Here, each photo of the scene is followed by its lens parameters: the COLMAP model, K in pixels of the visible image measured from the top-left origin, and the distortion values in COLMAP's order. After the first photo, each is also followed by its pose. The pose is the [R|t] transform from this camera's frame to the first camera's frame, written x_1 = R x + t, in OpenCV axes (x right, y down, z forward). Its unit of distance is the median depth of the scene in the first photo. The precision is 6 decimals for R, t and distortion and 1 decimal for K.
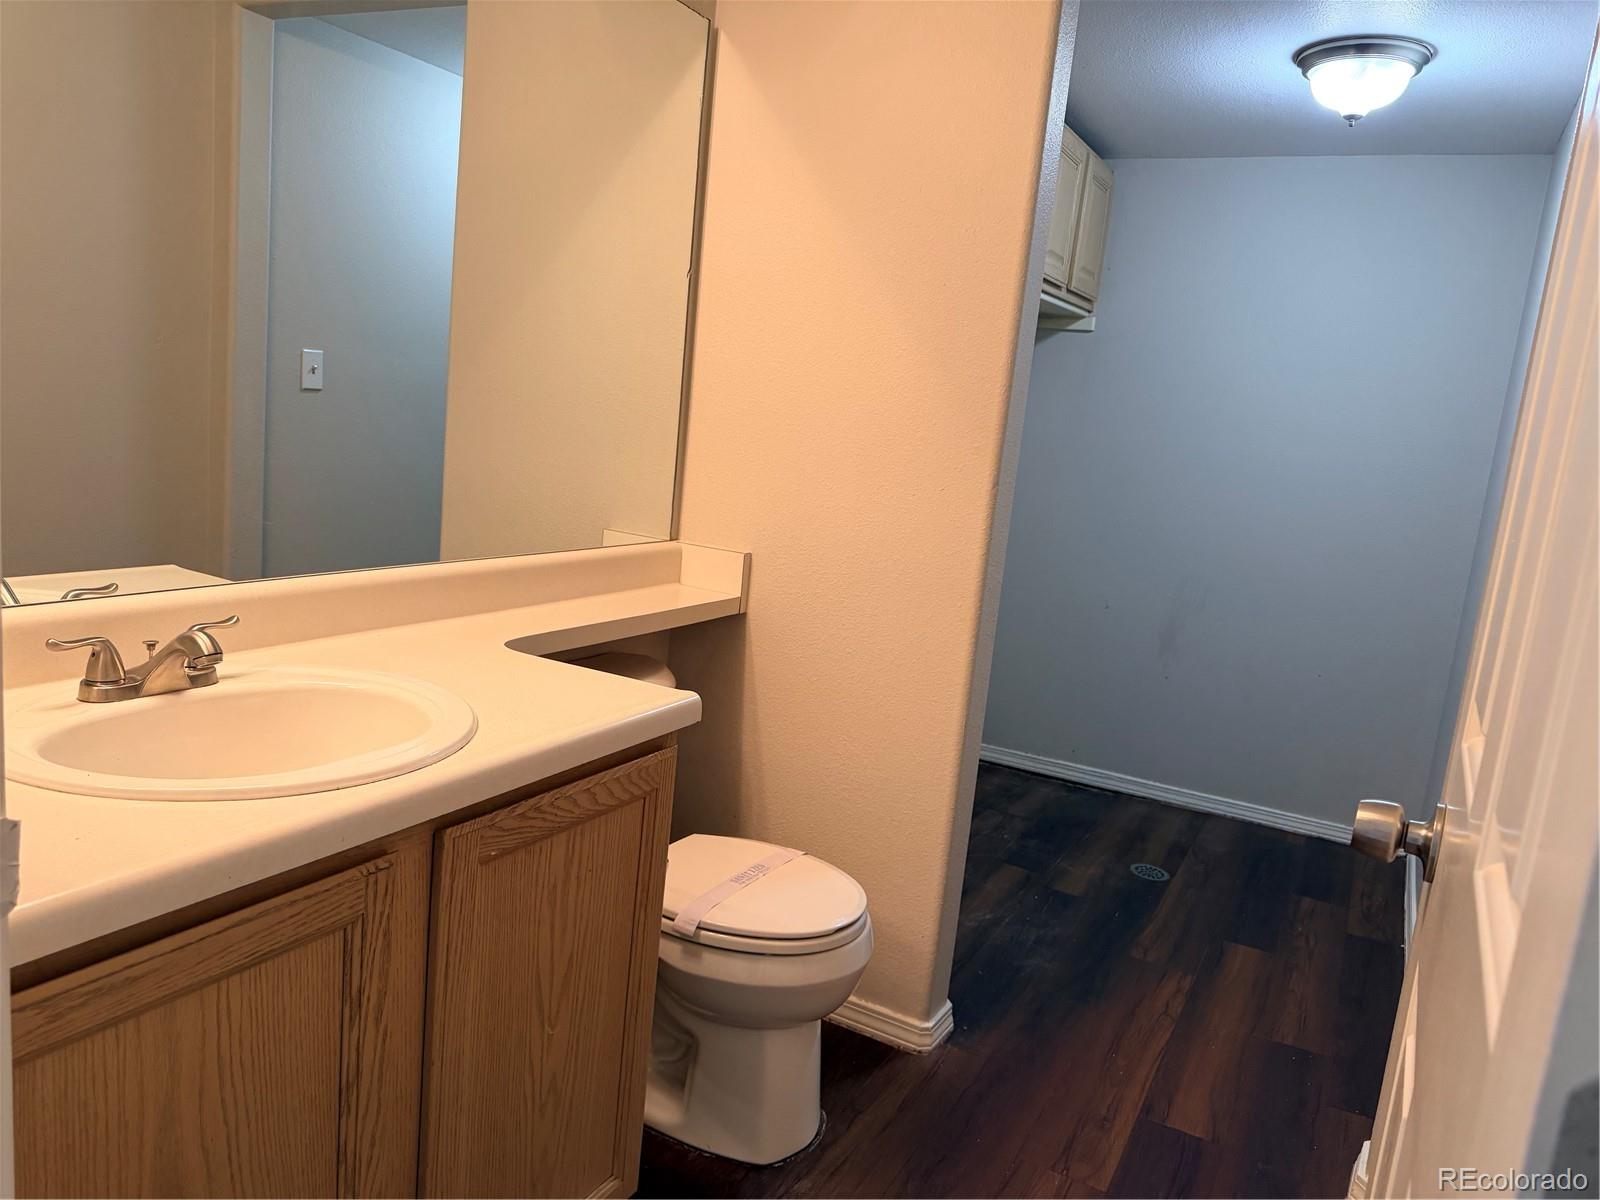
lens RADIAL K [[1117.0, 0, 803.3], [0, 1117.0, 586.0], [0, 0, 1]] dist [0.047029, -0.058701]
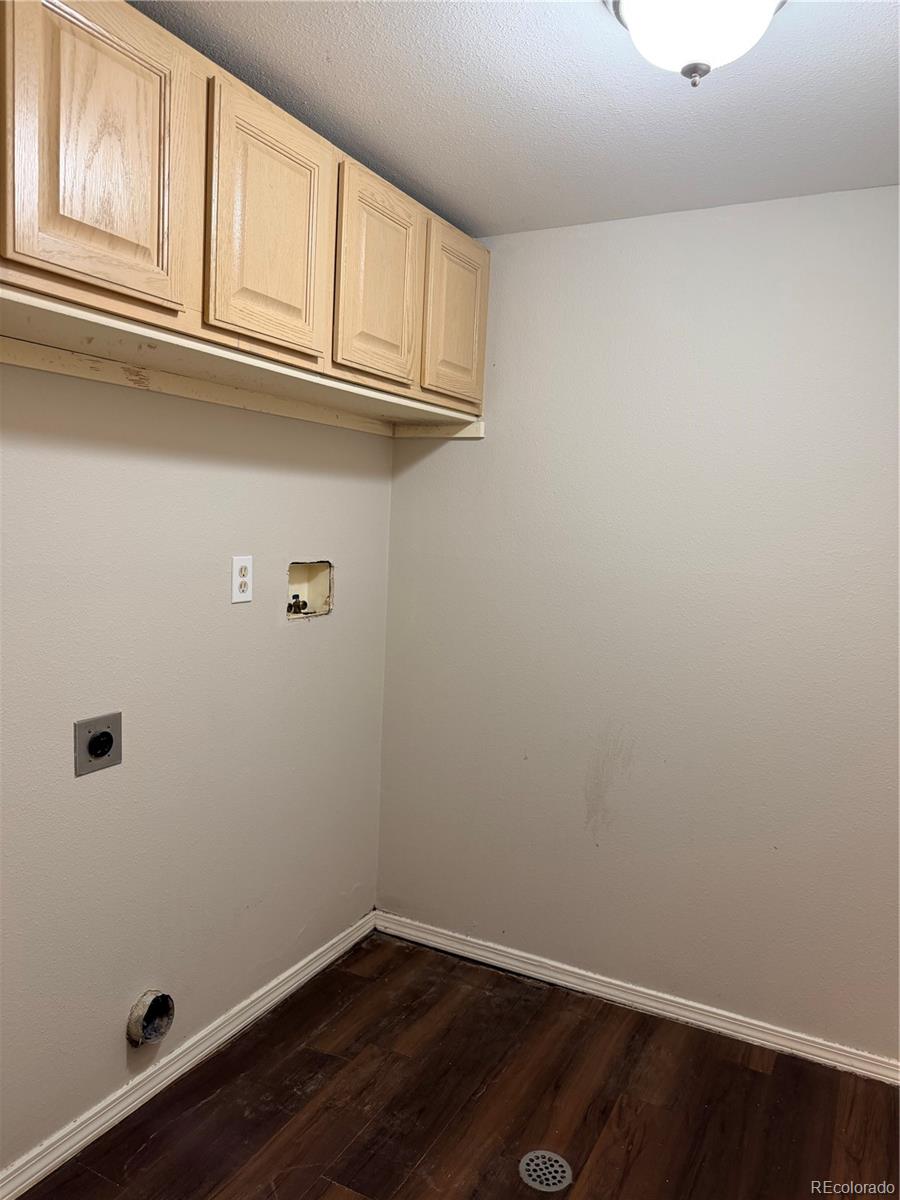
lens RADIAL K [[837.8, 0, 448.9], [0, 837.8, 608.4], [0, 0, 1]] dist [0.047029, -0.058701]
pose [[0.998004, -0.062880, -0.005887, 0.232929], [0.062478, 0.996618, -0.053370, -0.067274], [0.009223, 0.052895, 0.998557, 0.377735]]
